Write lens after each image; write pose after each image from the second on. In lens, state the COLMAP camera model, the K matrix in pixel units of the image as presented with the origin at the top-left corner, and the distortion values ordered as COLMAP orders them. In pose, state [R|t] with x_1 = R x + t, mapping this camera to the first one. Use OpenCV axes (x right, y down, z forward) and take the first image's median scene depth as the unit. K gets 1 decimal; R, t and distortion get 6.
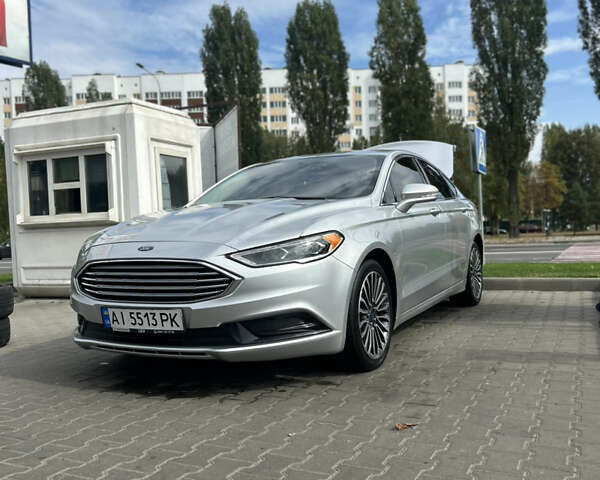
lens RADIAL K [[603.9, 0, 300.0], [0, 603.9, 240.0], [0, 0, 1]] dist [0.154726, -0.386996]
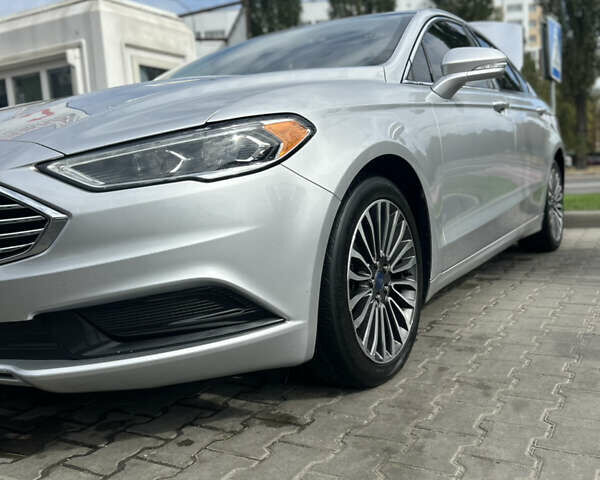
lens RADIAL K [[603.9, 0, 300.0], [0, 603.9, 240.0], [0, 0, 1]] dist [0.154726, -0.386996]
pose [[0.996115, -0.017166, -0.086375, 0.092642], [0.025244, 0.995316, 0.093319, 0.035177], [0.084369, -0.095137, 0.991882, 0.456301]]
